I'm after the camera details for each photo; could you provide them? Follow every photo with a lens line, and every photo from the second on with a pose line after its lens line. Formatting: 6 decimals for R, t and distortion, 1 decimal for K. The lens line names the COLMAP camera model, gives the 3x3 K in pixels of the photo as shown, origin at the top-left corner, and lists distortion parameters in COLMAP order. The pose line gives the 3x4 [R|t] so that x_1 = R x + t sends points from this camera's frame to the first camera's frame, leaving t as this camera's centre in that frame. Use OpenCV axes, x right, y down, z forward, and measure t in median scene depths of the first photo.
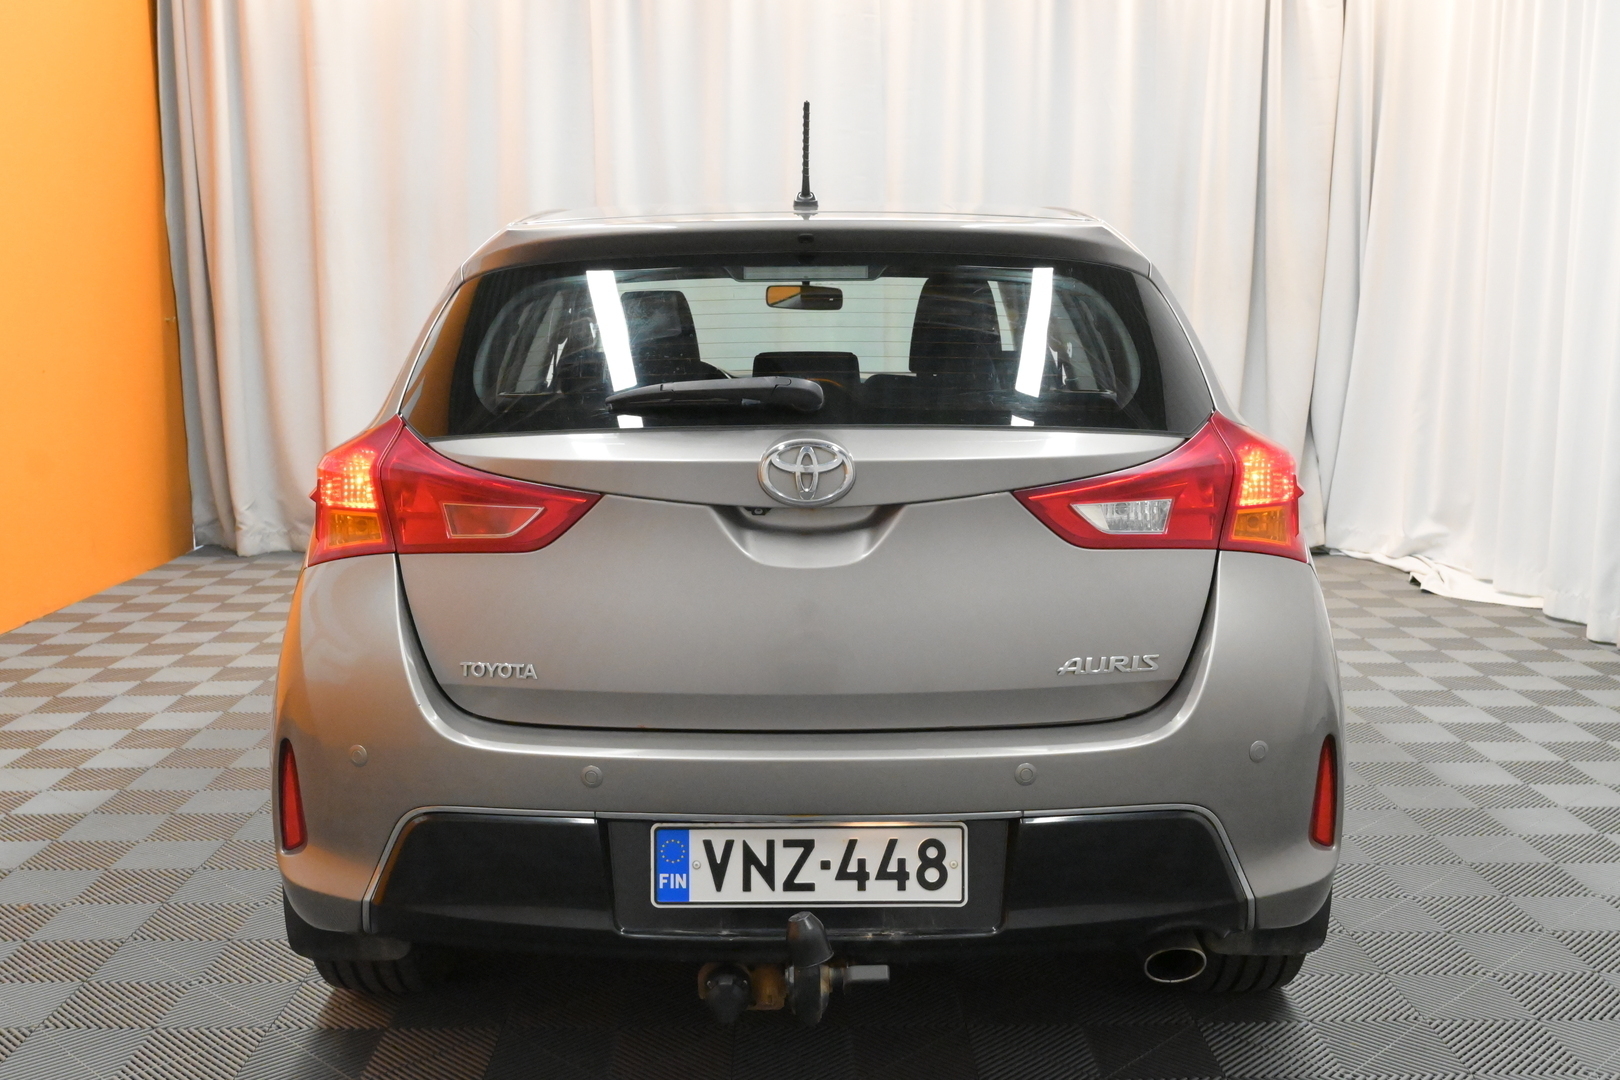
lens RADIAL K [[1670.6, 0, 810.0], [0, 1670.6, 540.0], [0, 0, 1]] dist [-0.001974, -0.000513]
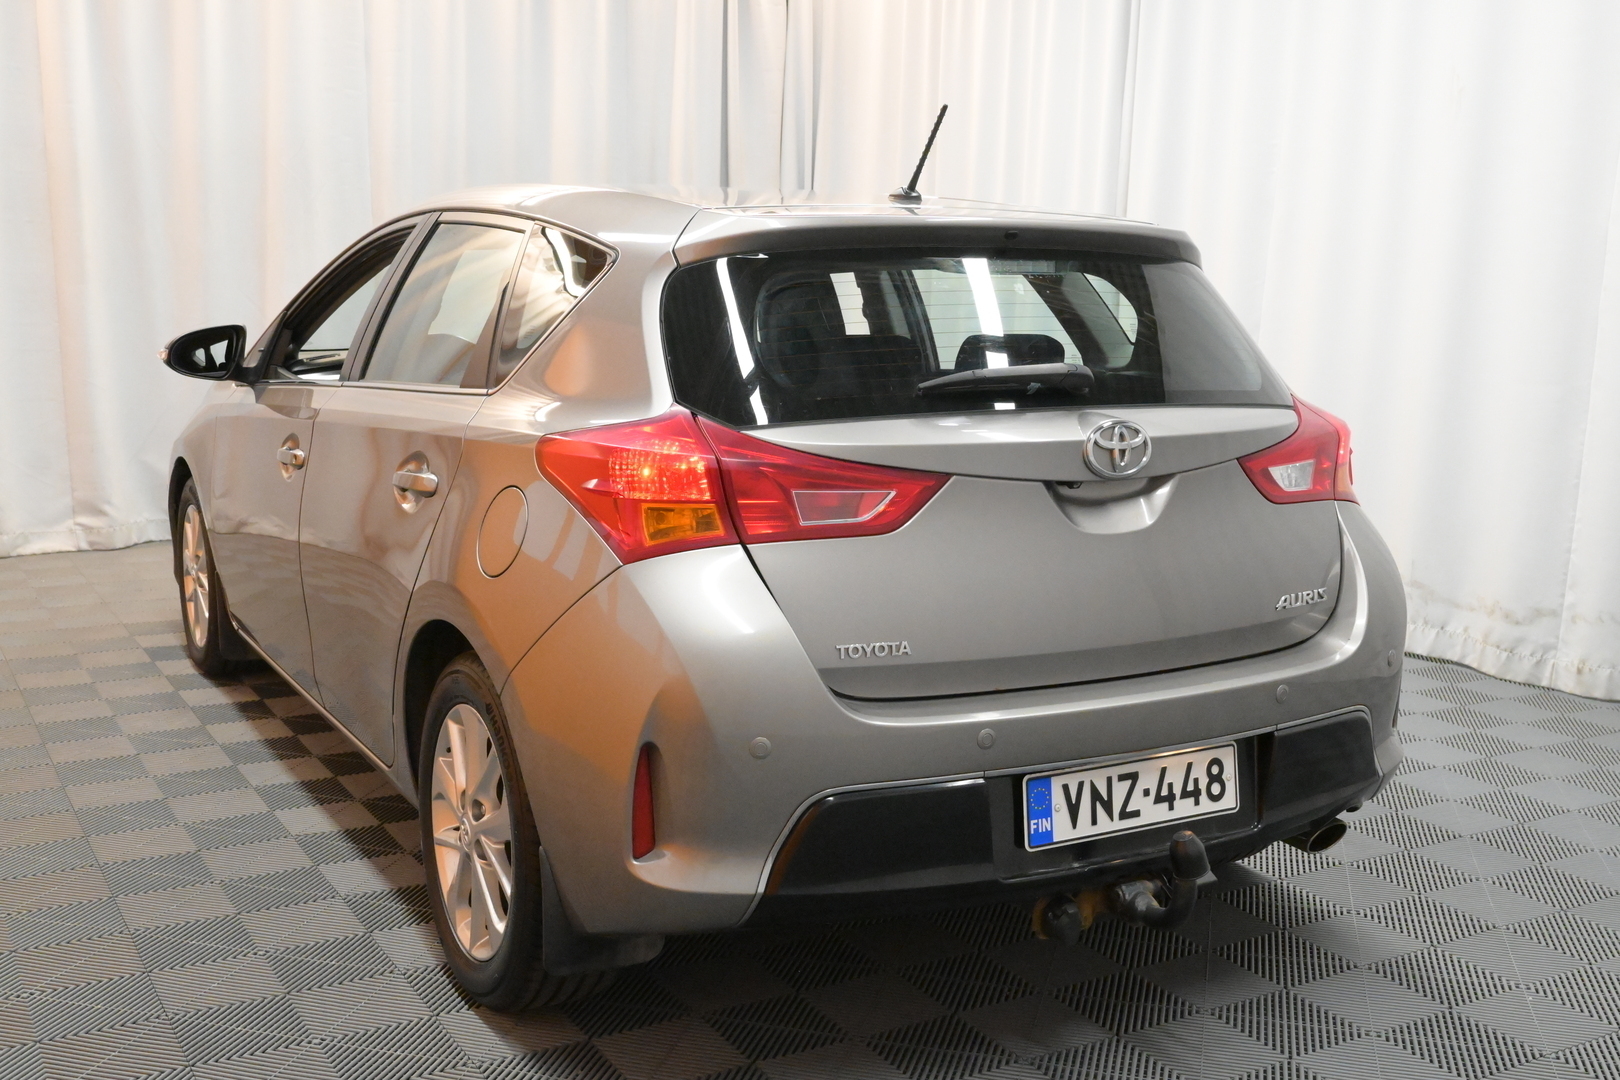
lens RADIAL K [[1628.3, 0, 810.7], [0, 1628.3, 563.5], [0, 0, 1]] dist [0.001821, 0.000222]
pose [[0.872604, -0.066803, 0.483838, -0.718179], [0.050103, 0.997620, 0.047378, -0.025560], [-0.485851, -0.017101, 0.873874, 0.141839]]
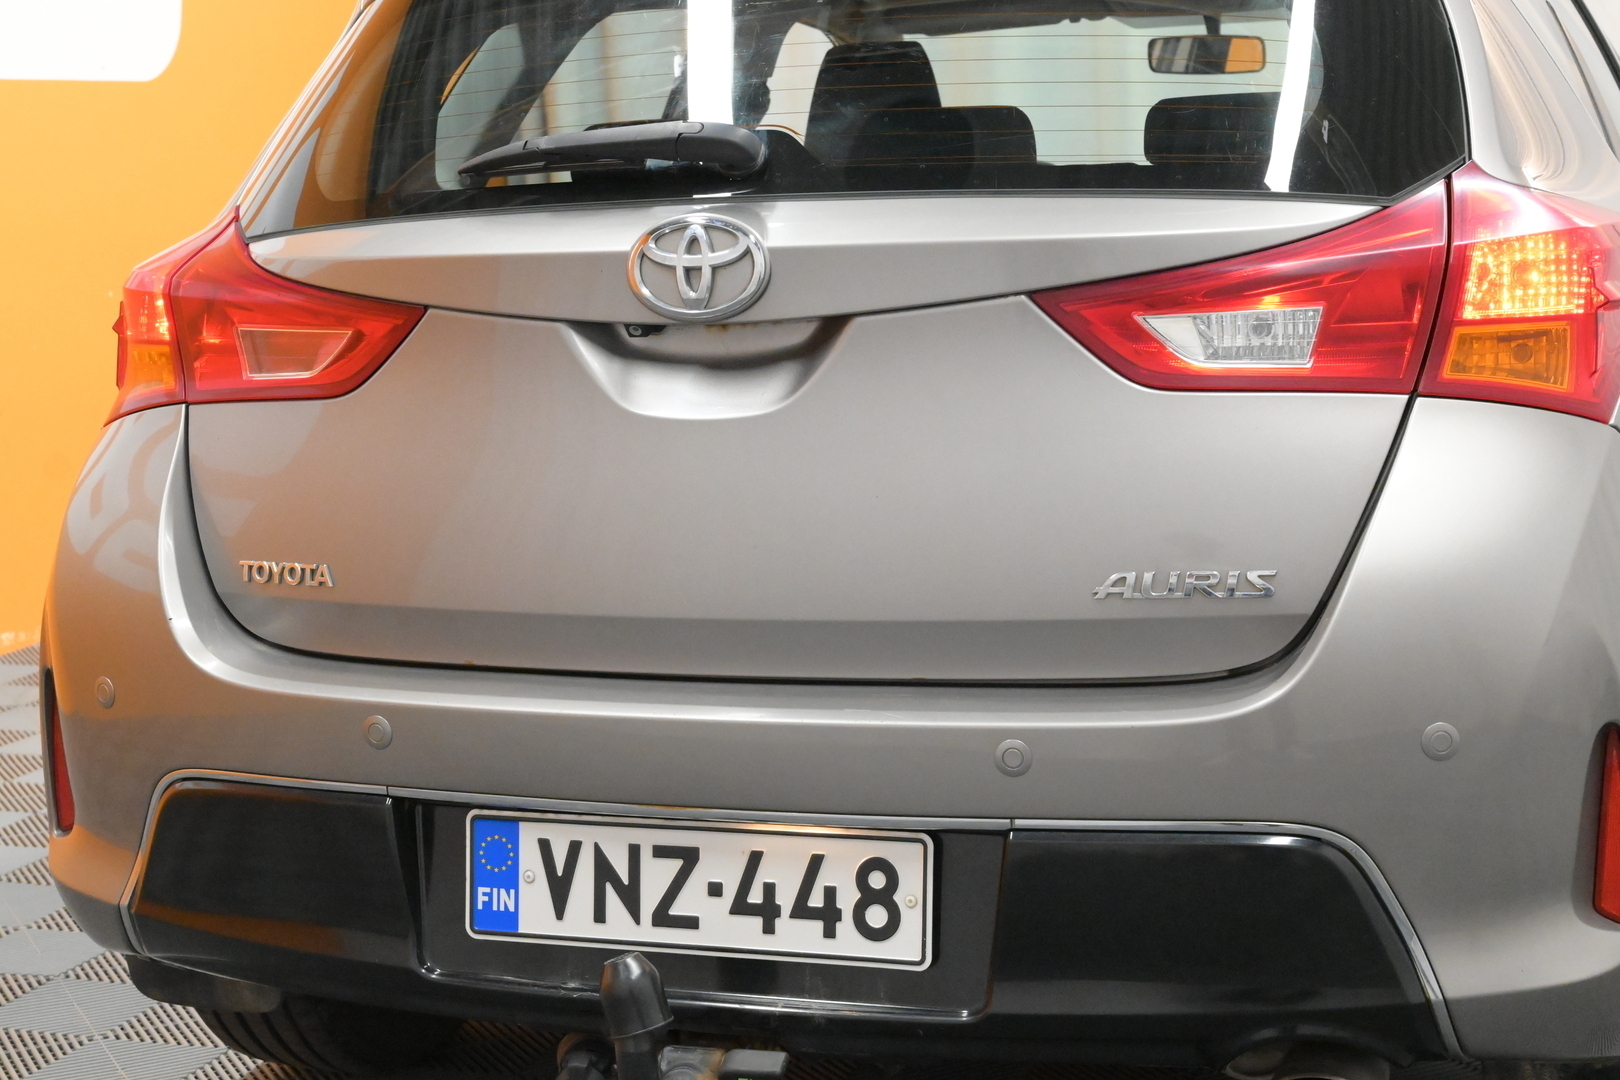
lens RADIAL K [[2614.1, 0, 810.0], [0, 2614.1, 540.0], [0, 0, 1]] dist [-0.018583, 0.033802]
pose [[0.939370, 0.015745, -0.342543, 0.378293], [-0.013389, 0.999868, 0.009242, 0.053138], [0.342643, -0.004095, 0.939457, 0.086257]]
